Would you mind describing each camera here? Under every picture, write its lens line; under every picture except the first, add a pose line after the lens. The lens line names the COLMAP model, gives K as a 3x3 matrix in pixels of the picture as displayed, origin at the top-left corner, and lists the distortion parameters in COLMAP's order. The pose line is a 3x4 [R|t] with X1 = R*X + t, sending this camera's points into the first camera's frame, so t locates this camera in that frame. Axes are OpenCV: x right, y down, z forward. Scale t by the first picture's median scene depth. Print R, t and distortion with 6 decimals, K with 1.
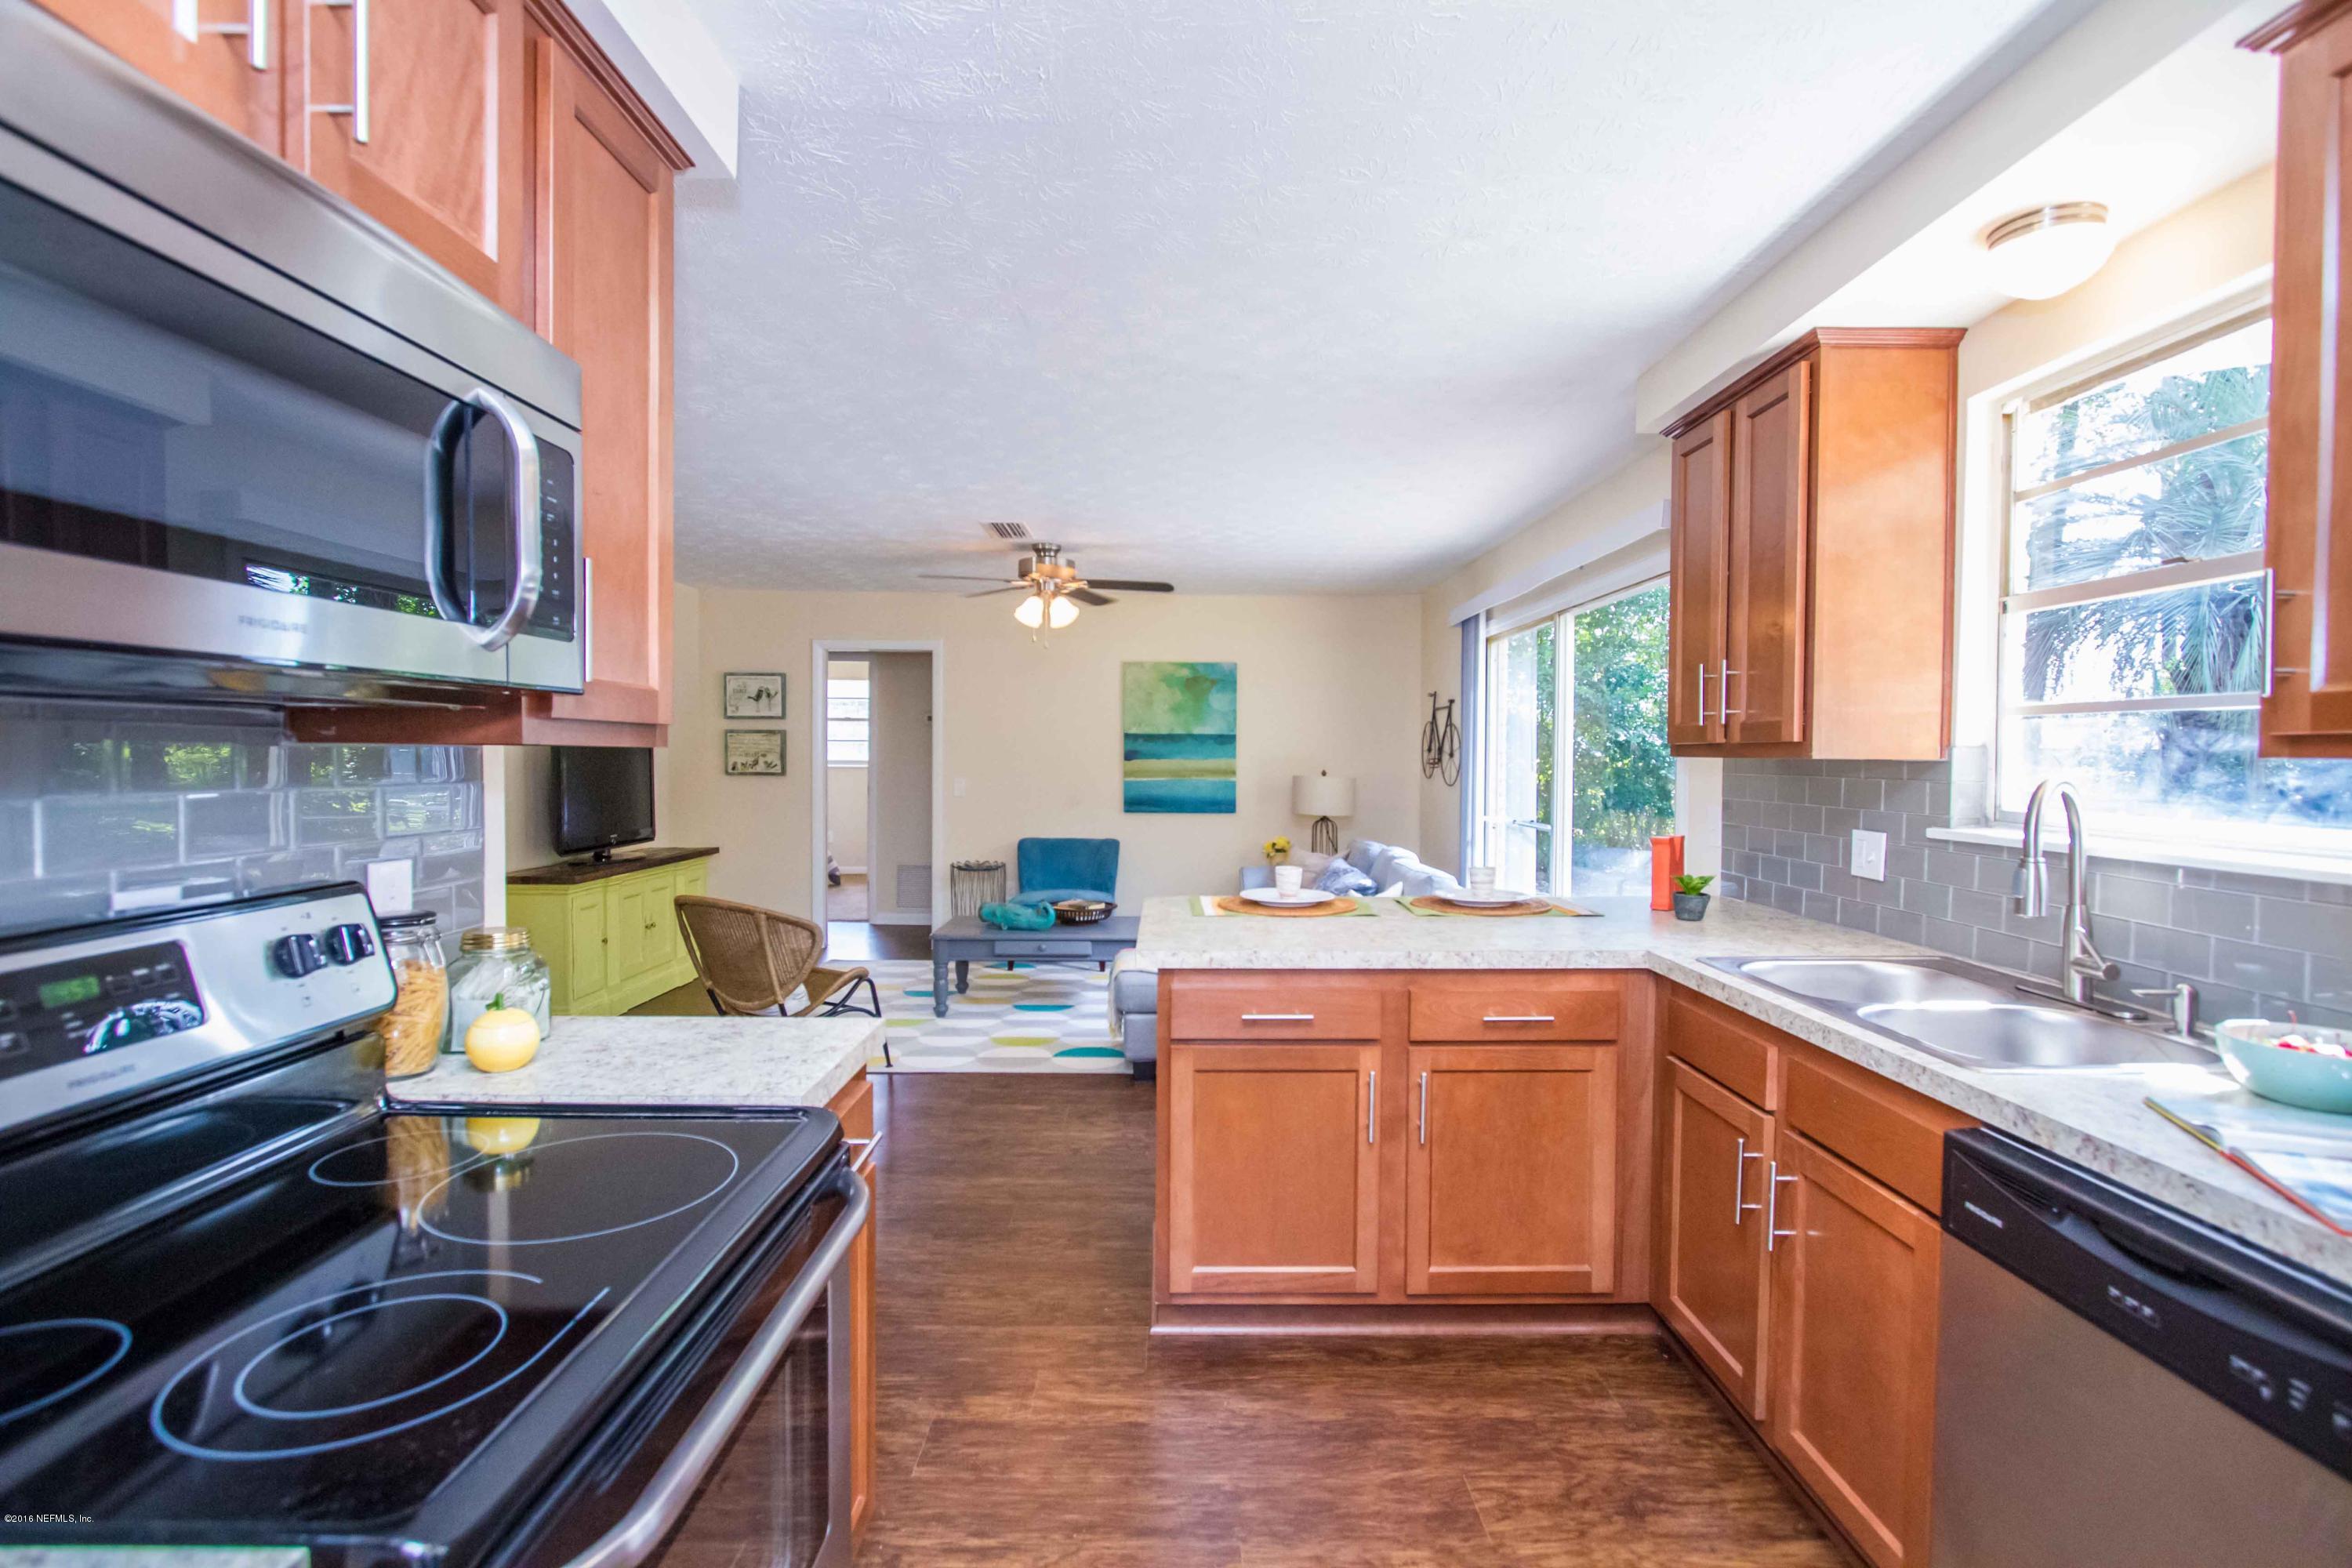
lens RADIAL K [[1090.5, 0, 1179.1], [0, 1090.5, 781.5], [0, 0, 1]] dist [-0.003487, -0.000350]
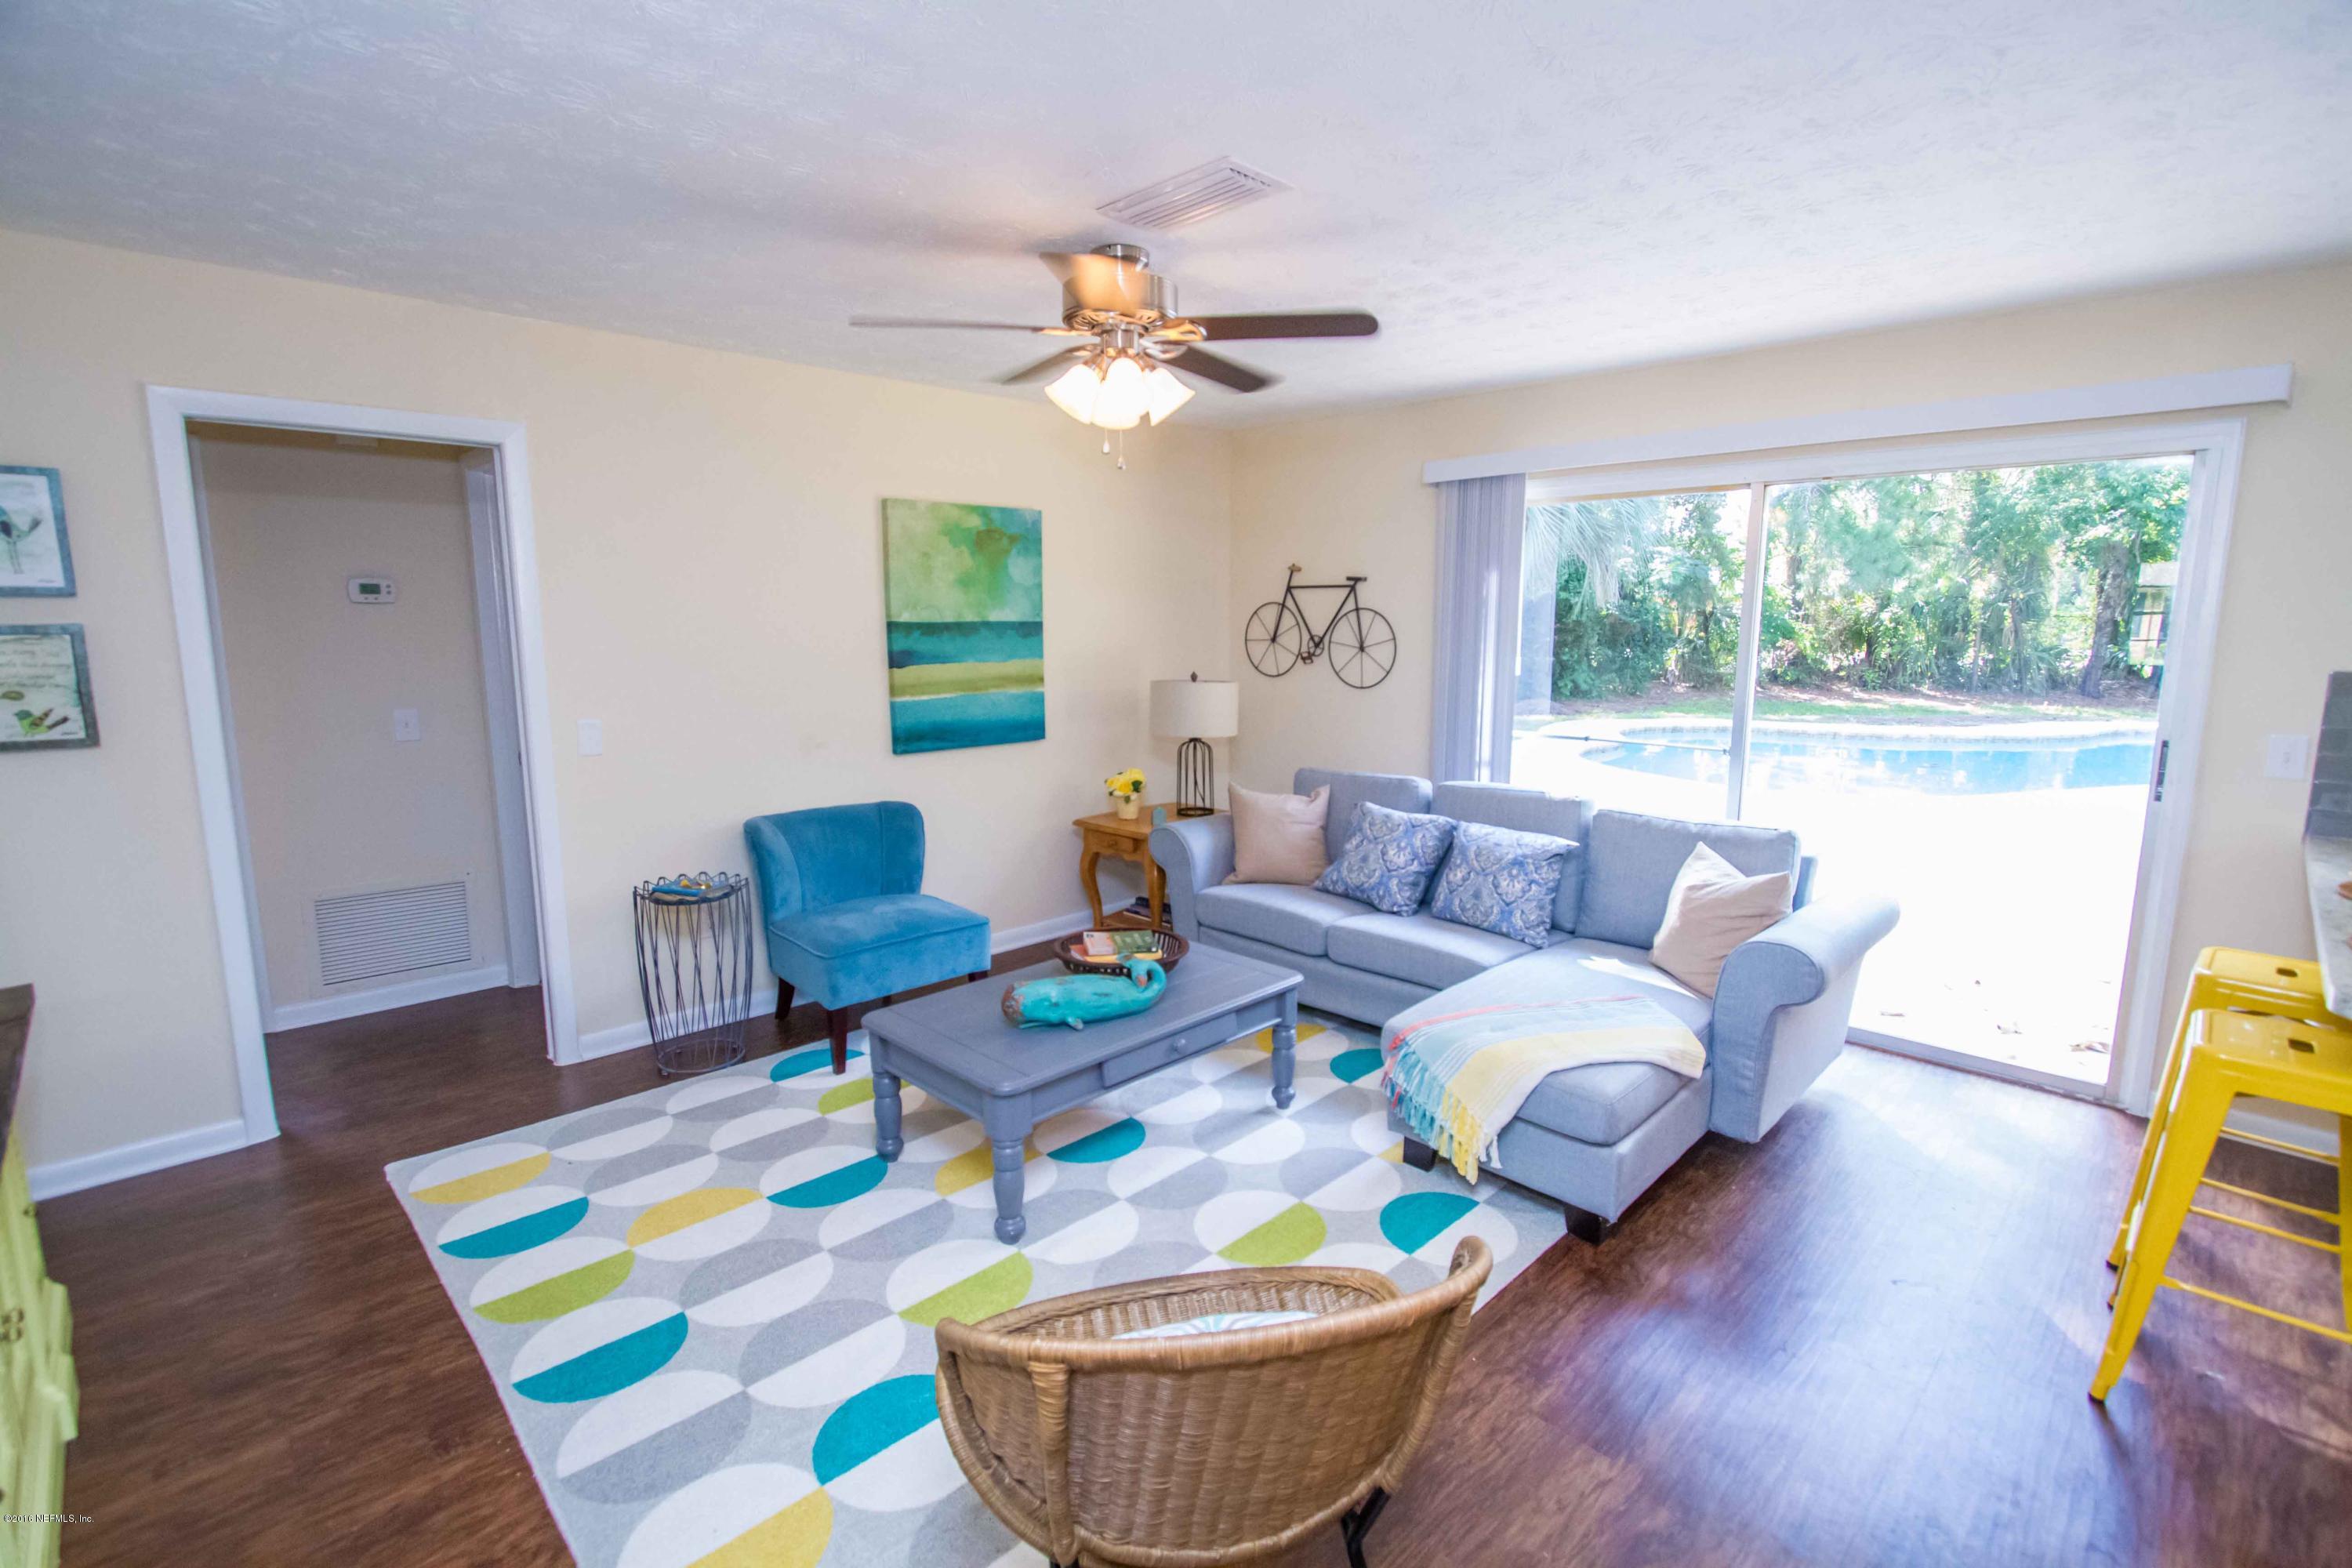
lens RADIAL K [[1090.5, 0, 1174.4], [0, 1090.5, 783.2], [0, 0, 1]] dist [-0.003487, -0.000350]
pose [[0.714221, -0.115250, 0.690367, -0.358940], [0.017097, 0.988929, 0.147403, -0.042195], [-0.699712, -0.093475, 0.708284, 0.466085]]
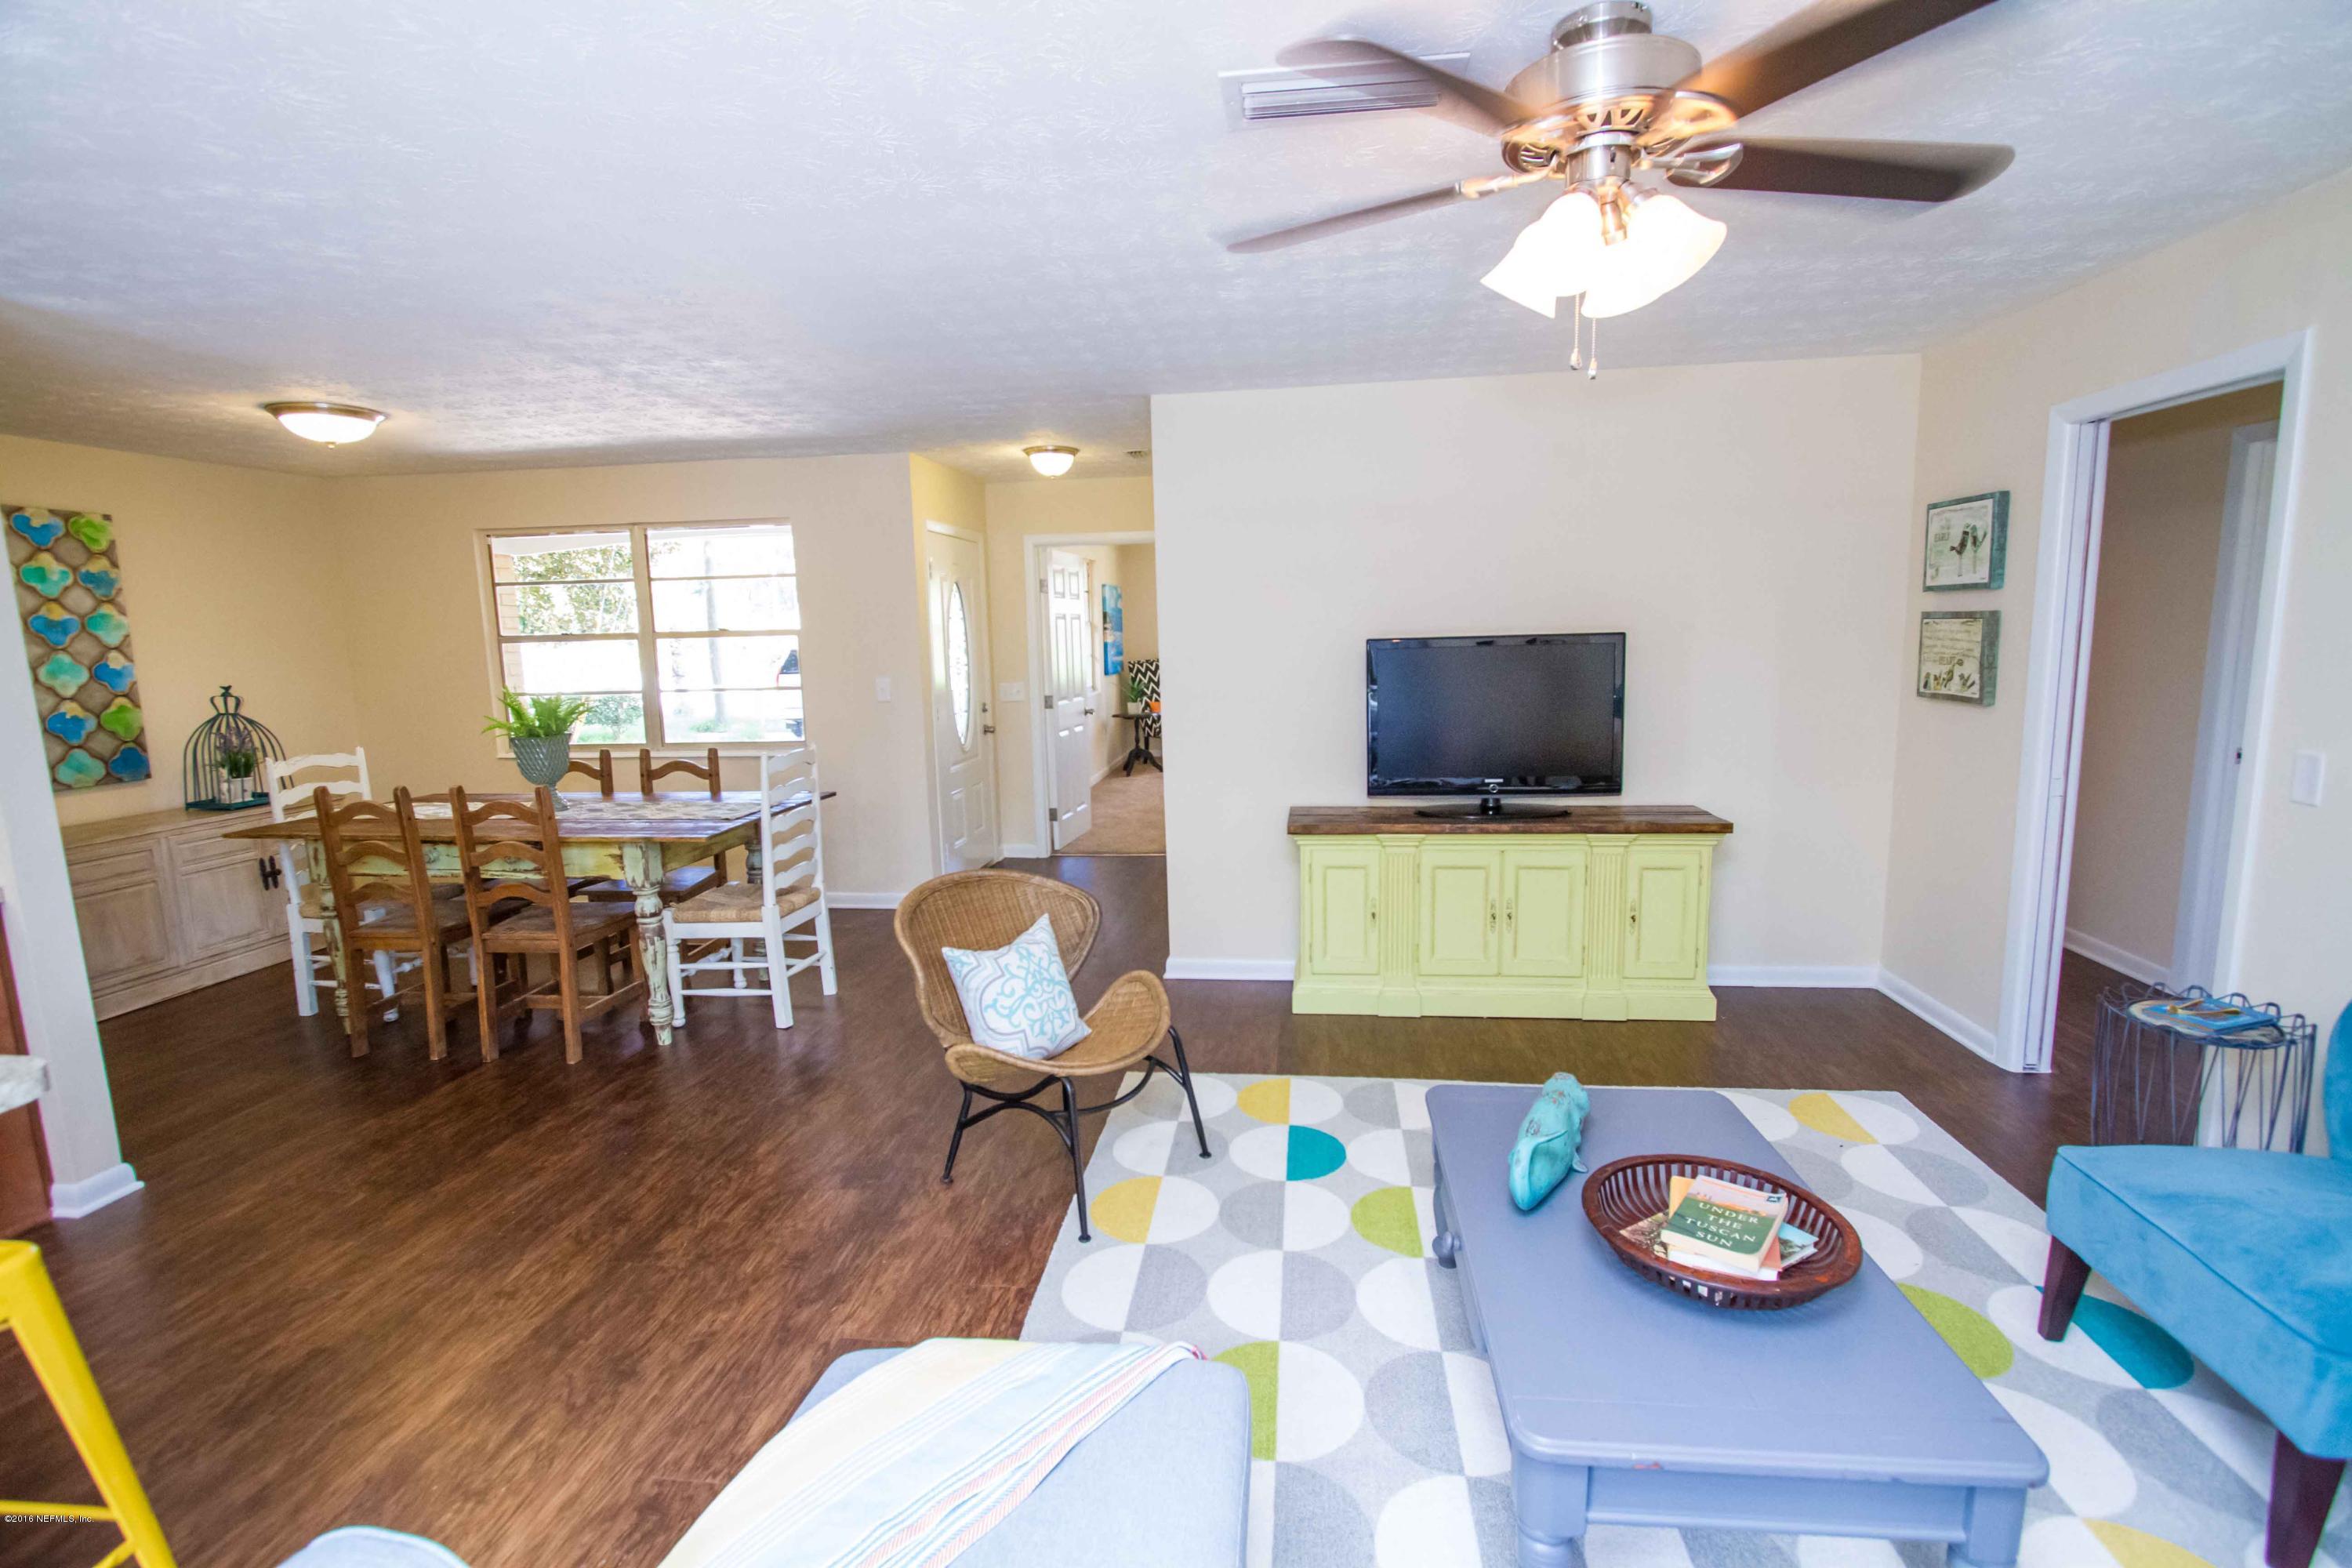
lens RADIAL K [[1090.5, 0, 1175.7], [0, 1090.5, 785.0], [0, 0, 1]] dist [-0.003487, -0.000350]
pose [[-0.119587, 0.140249, -0.982868, 0.169920], [0.001865, 0.990002, 0.141040, -0.039813], [0.992822, 0.015033, -0.118653, 0.700625]]
